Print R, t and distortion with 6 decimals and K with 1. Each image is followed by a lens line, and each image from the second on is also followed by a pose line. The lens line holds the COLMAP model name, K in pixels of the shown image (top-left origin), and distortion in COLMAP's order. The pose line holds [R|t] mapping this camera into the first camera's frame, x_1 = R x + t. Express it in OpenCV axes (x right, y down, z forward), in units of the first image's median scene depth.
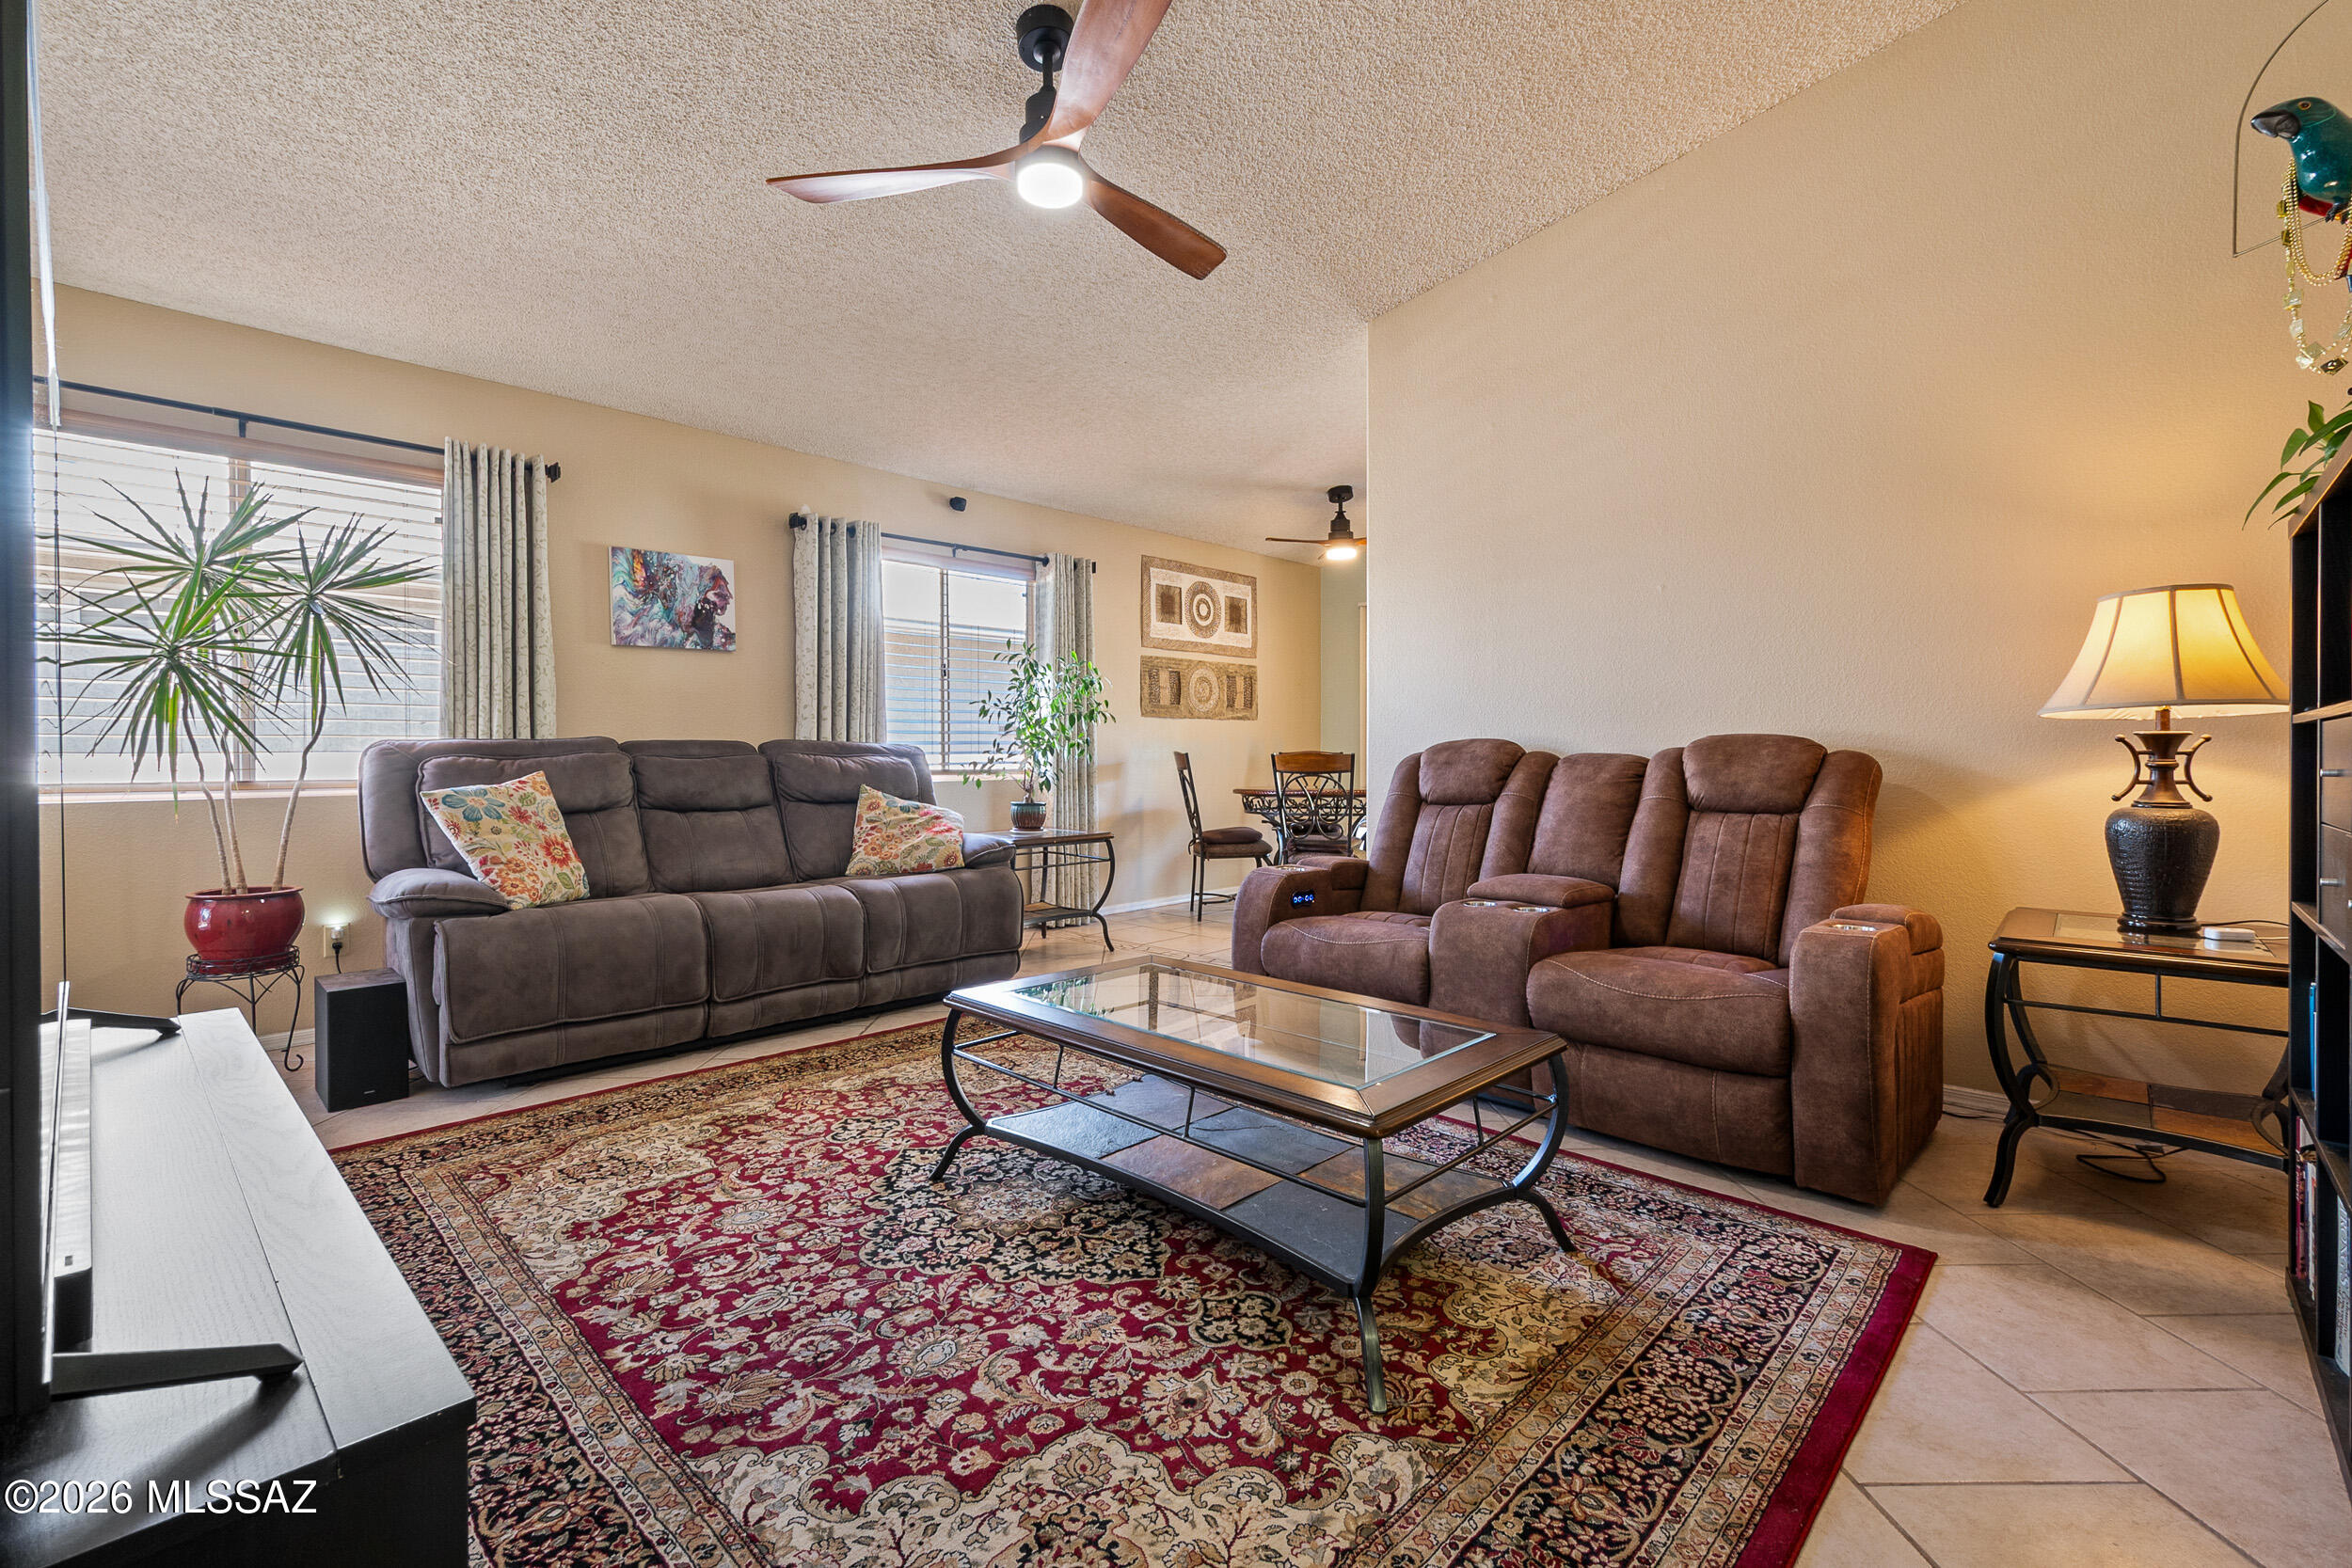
lens RADIAL K [[1047.2, 0, 1183.3], [0, 1047.2, 760.6], [0, 0, 1]] dist [0.005141, -0.000703]
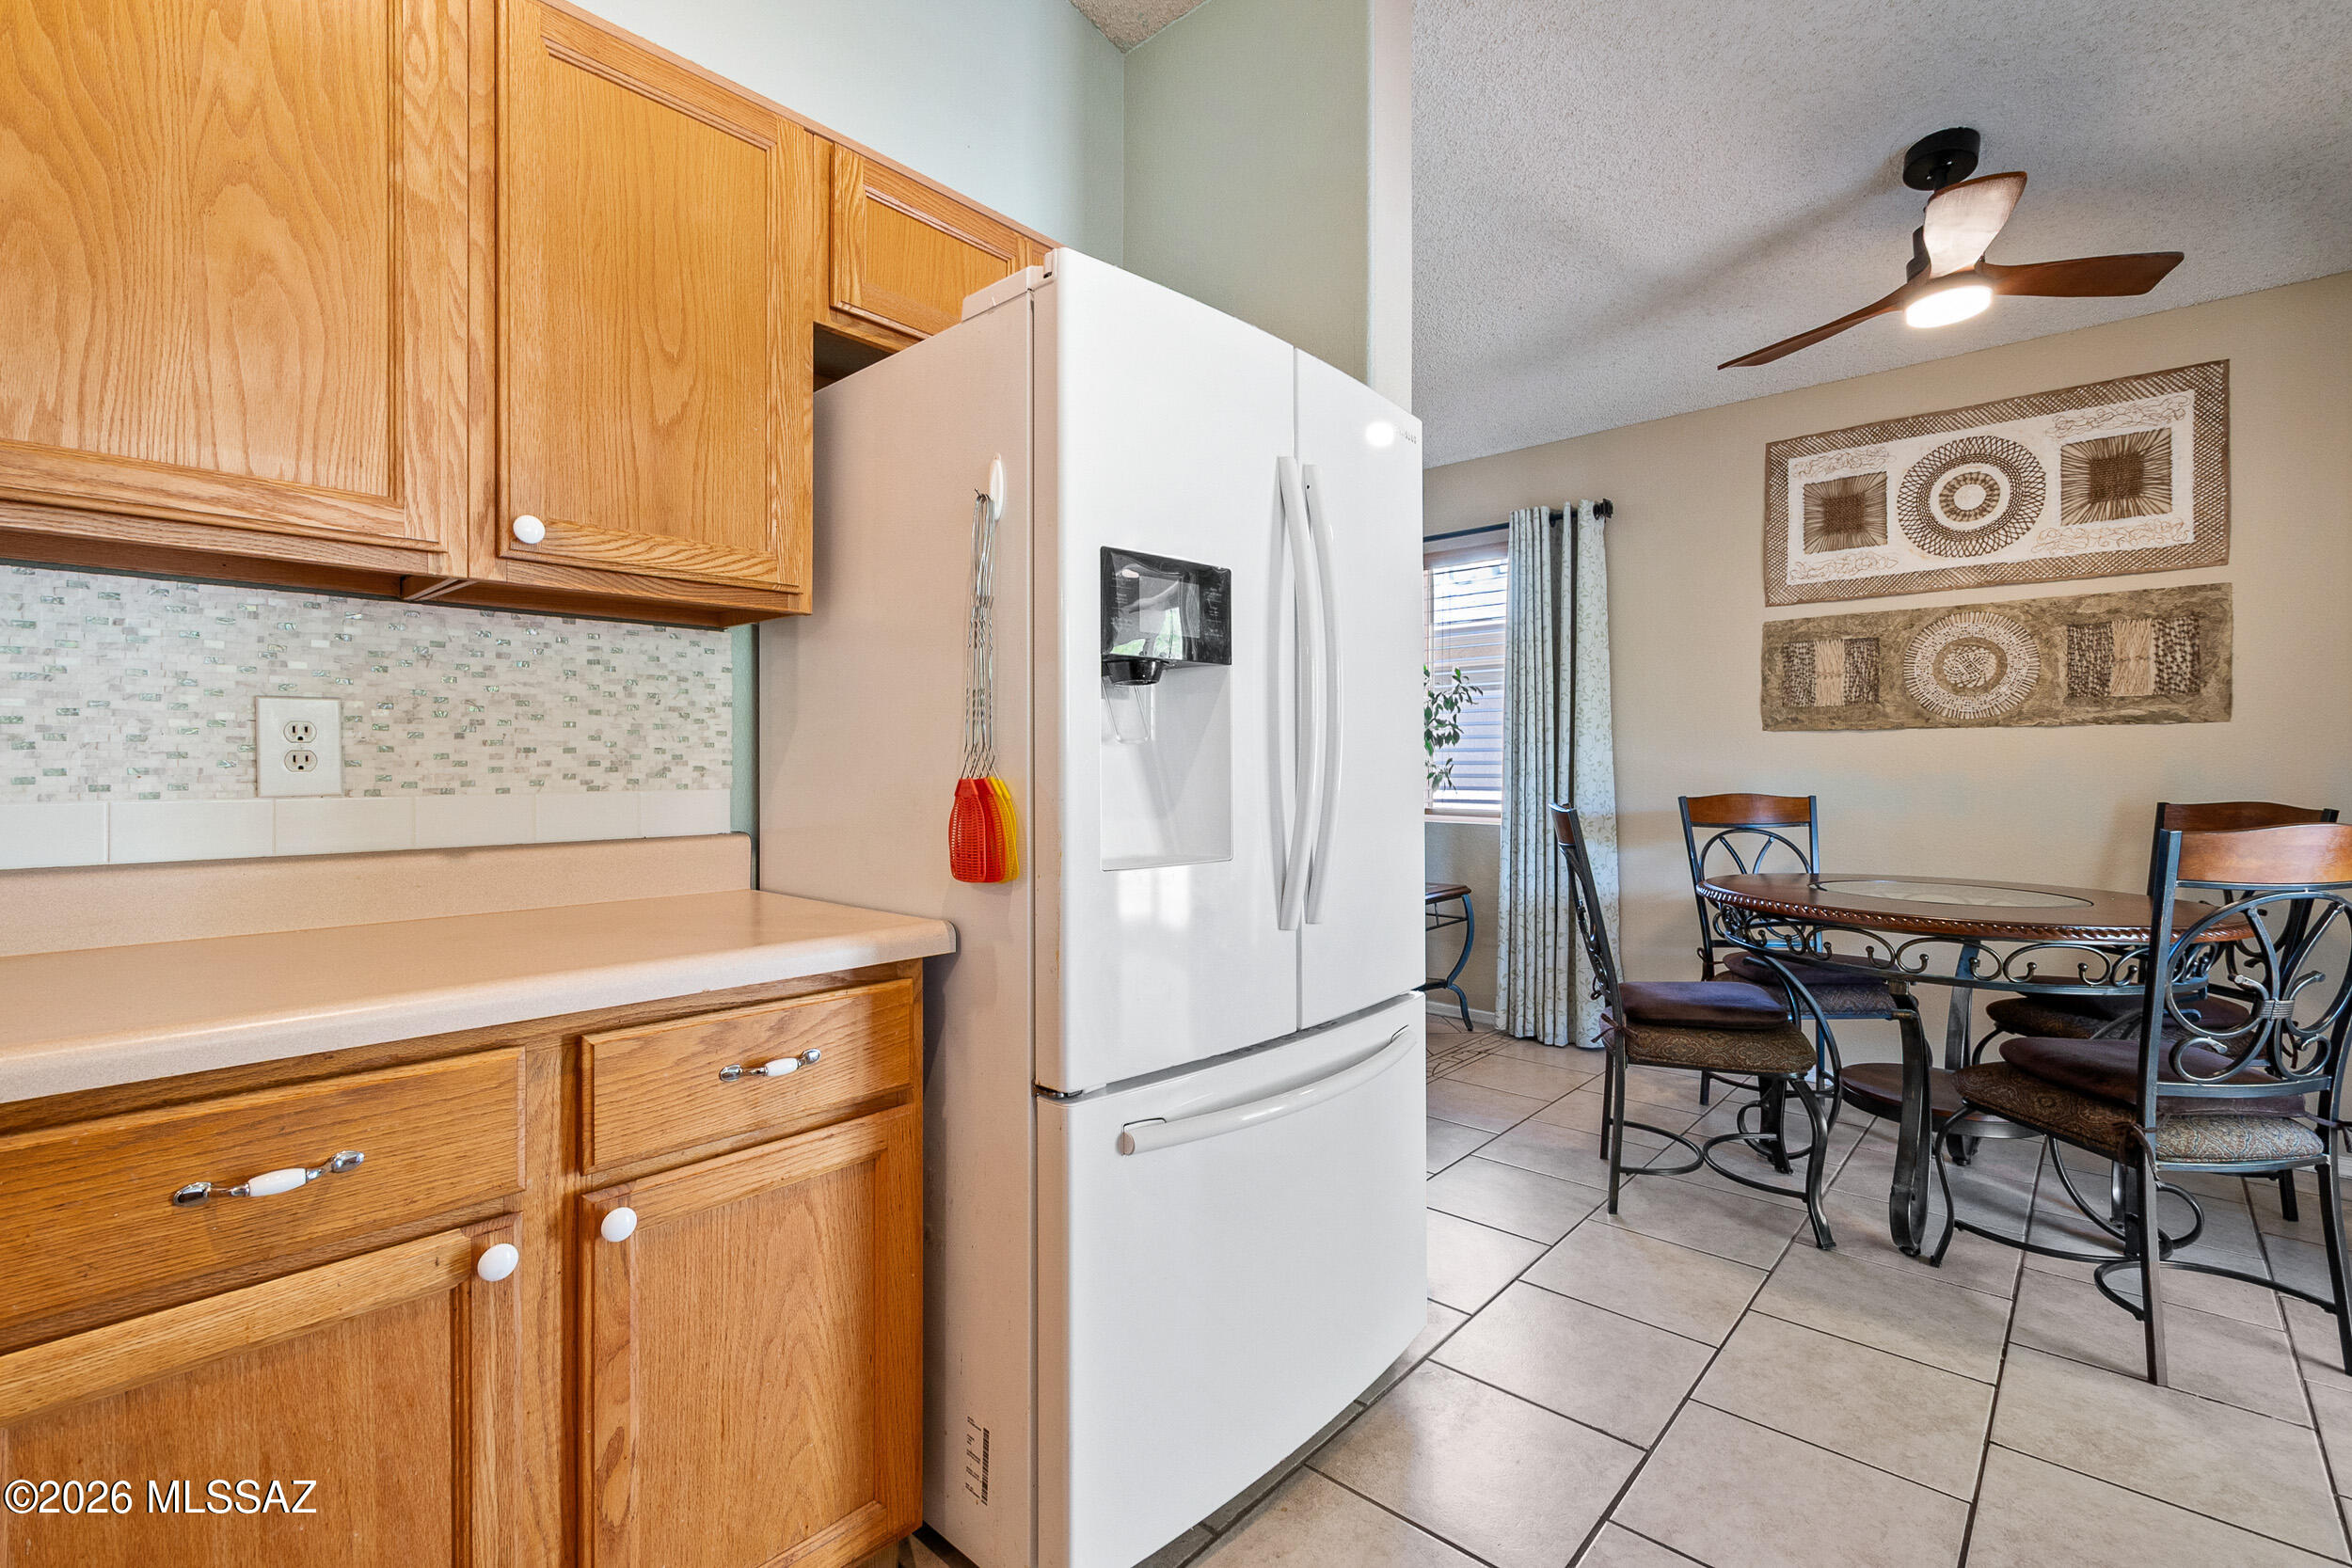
lens RADIAL K [[1047.2, 0, 1176.3], [0, 1047.2, 766.1], [0, 0, 1]] dist [0.005141, -0.000703]
pose [[0.026076, -0.002408, -0.999657, 0.491969], [-0.003728, 0.999990, -0.002506, -0.019506], [0.999653, 0.003792, 0.026067, 0.638347]]
